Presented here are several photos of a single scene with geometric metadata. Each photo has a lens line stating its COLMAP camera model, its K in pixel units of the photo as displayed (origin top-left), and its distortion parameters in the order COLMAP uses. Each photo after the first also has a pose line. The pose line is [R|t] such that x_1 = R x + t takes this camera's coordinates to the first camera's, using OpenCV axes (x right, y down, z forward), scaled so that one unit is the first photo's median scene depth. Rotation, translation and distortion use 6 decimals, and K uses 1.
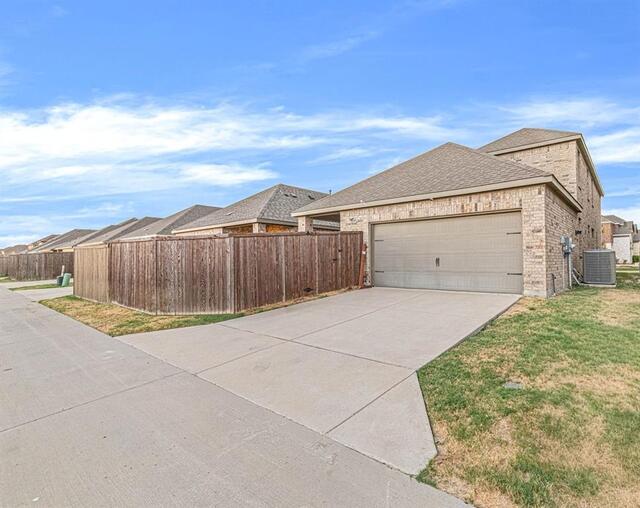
lens RADIAL K [[268.9, 0, 320.0], [0, 268.9, 254.0], [0, 0, 1]] dist [-0.000984, -0.000059]
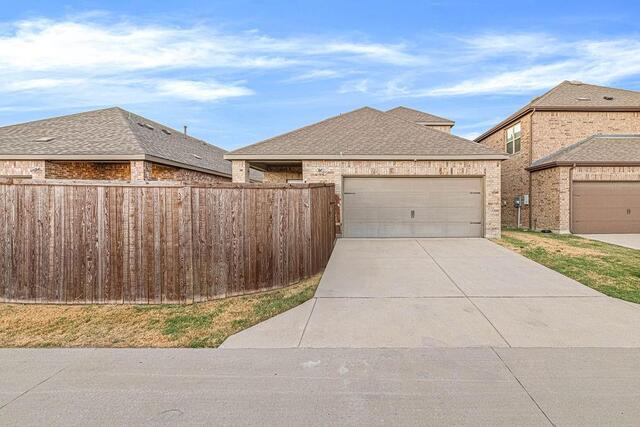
lens RADIAL K [[278.5, 0, 320.0], [0, 278.5, 208.8], [0, 0, 1]] dist [0.001124, 0.000158]
pose [[0.828671, -0.001384, 0.559735, -0.612397], [-0.011679, 0.999736, 0.019763, -0.013668], [-0.559615, -0.022914, 0.828436, 0.233218]]
